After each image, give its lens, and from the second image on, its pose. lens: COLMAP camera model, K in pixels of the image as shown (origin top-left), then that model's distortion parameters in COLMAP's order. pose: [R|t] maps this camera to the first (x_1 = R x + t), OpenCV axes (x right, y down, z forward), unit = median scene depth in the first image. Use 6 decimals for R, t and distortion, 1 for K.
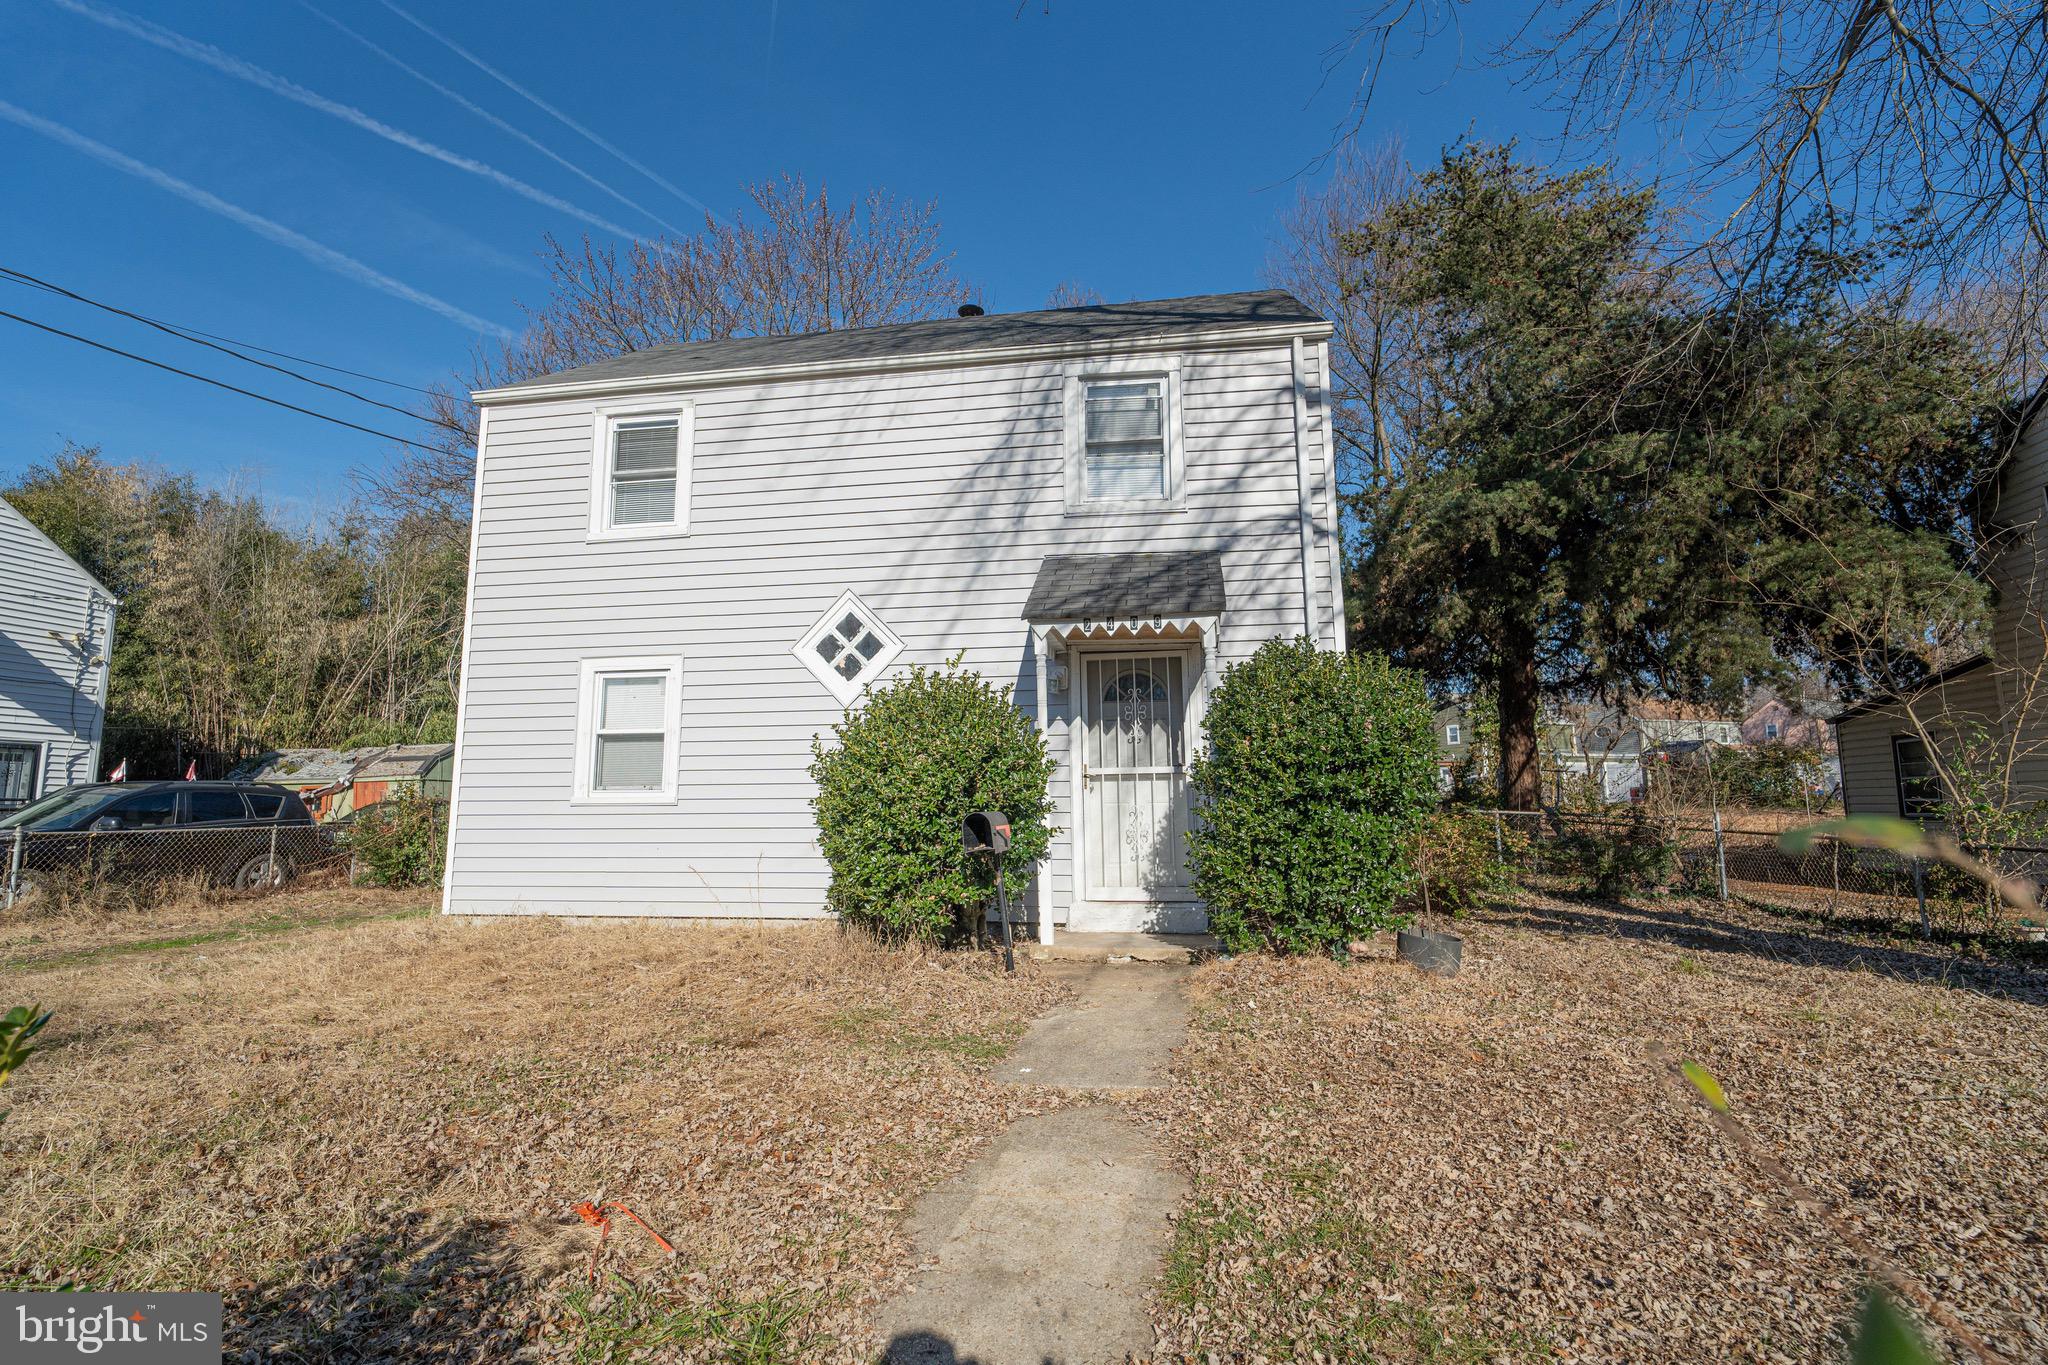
lens RADIAL K [[954.7, 0, 1021.7], [0, 954.7, 678.5], [0, 0, 1]] dist [0.002164, -0.000697]
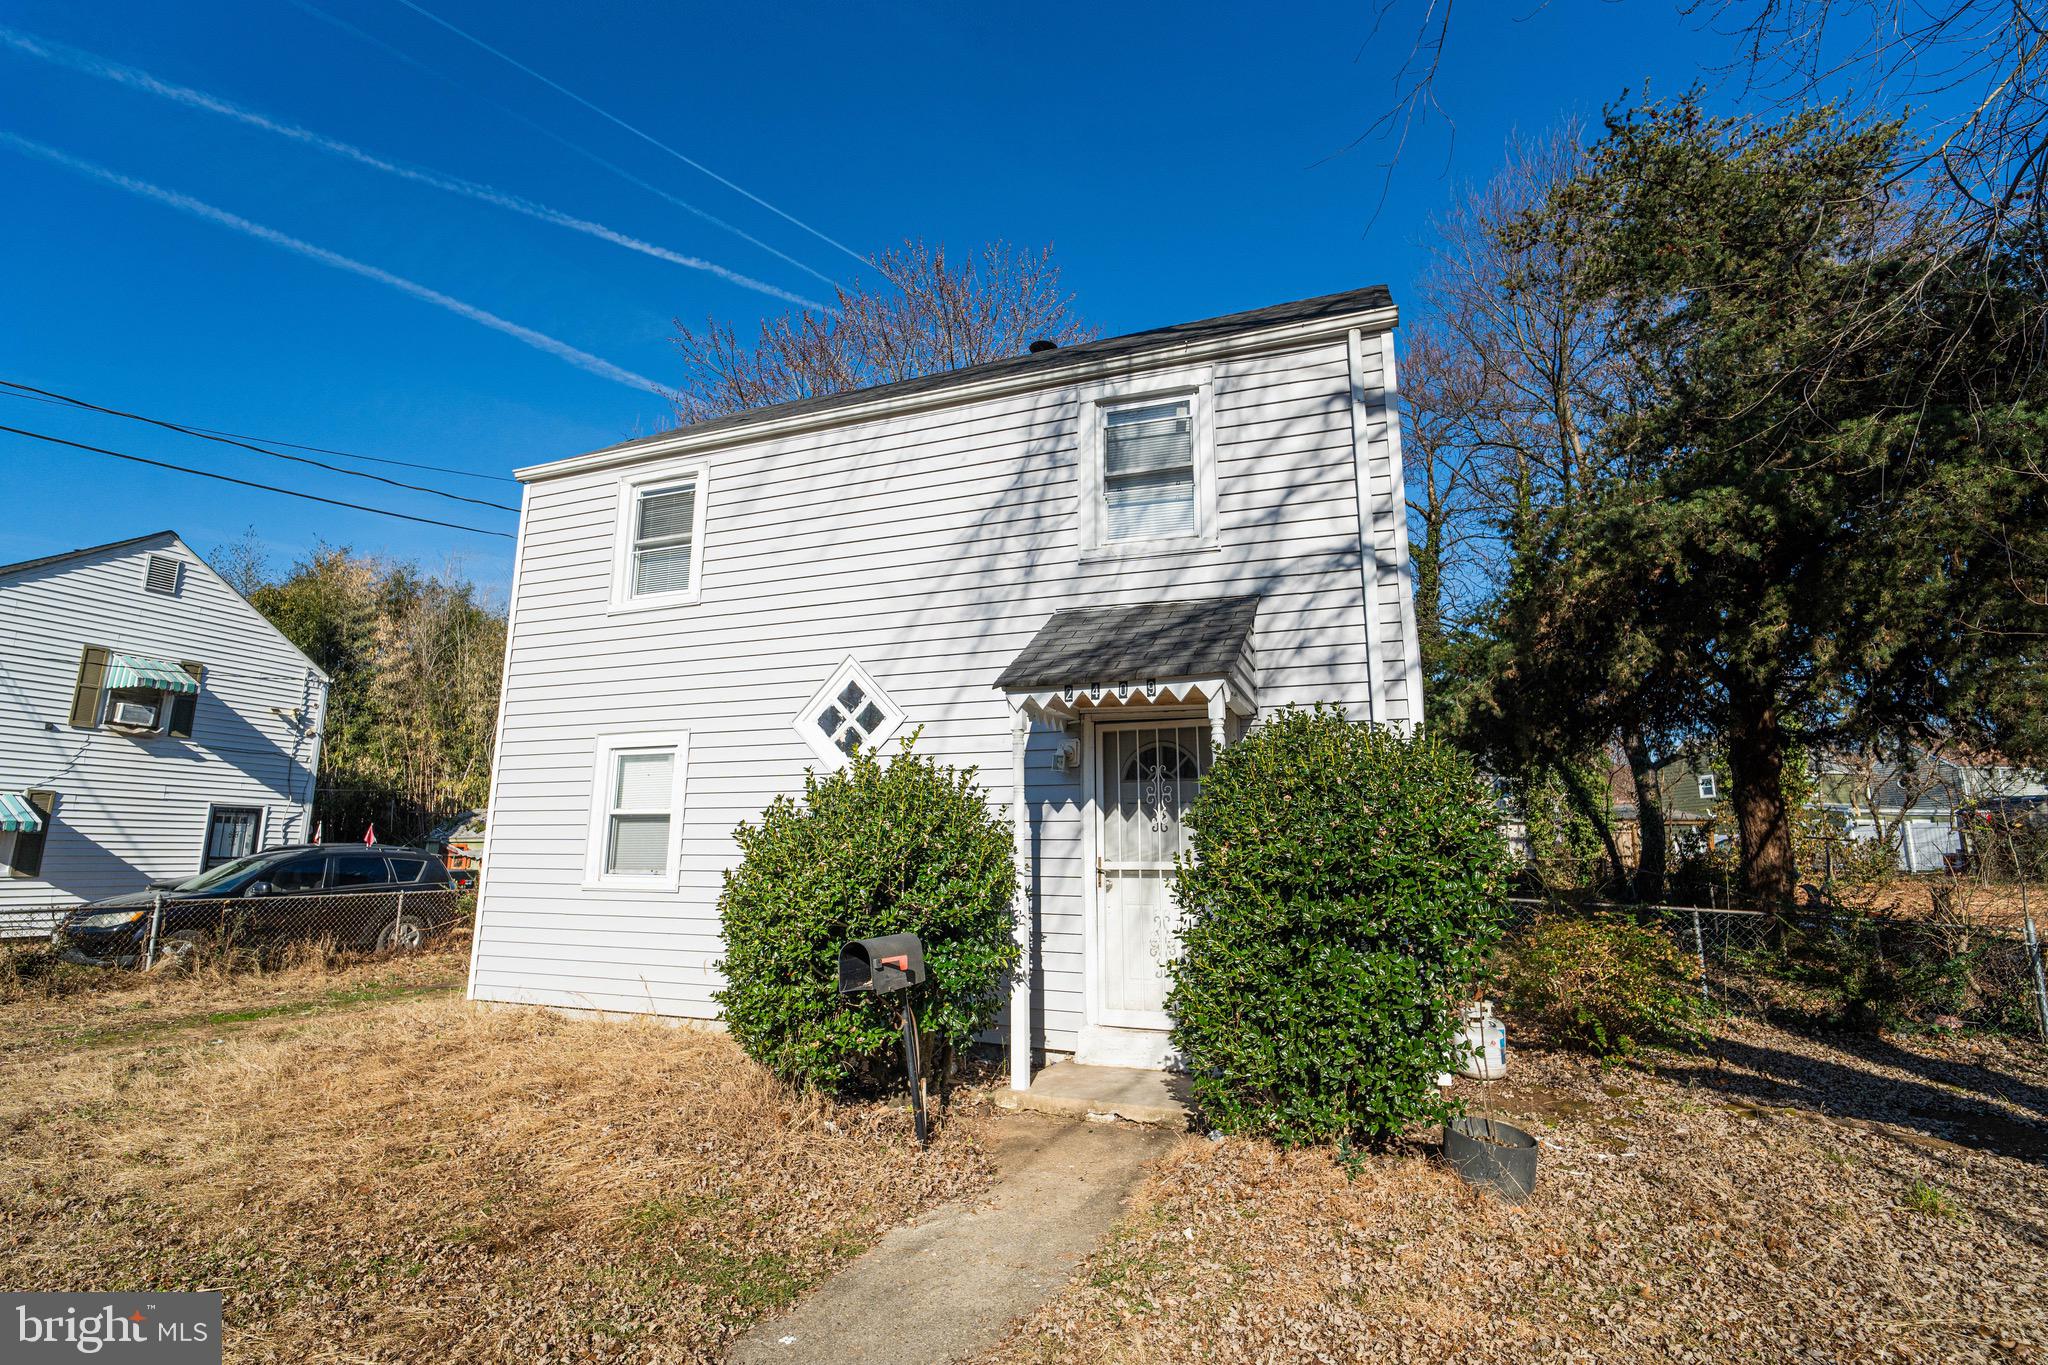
lens RADIAL K [[944.7, 0, 1035.9], [0, 944.7, 677.4], [0, 0, 1]] dist [-0.000146, -0.000468]
pose [[0.978311, -0.026097, -0.205490, 0.173758], [0.015835, 0.998551, -0.051426, -0.023626], [0.206534, 0.047056, 0.977307, 0.163261]]
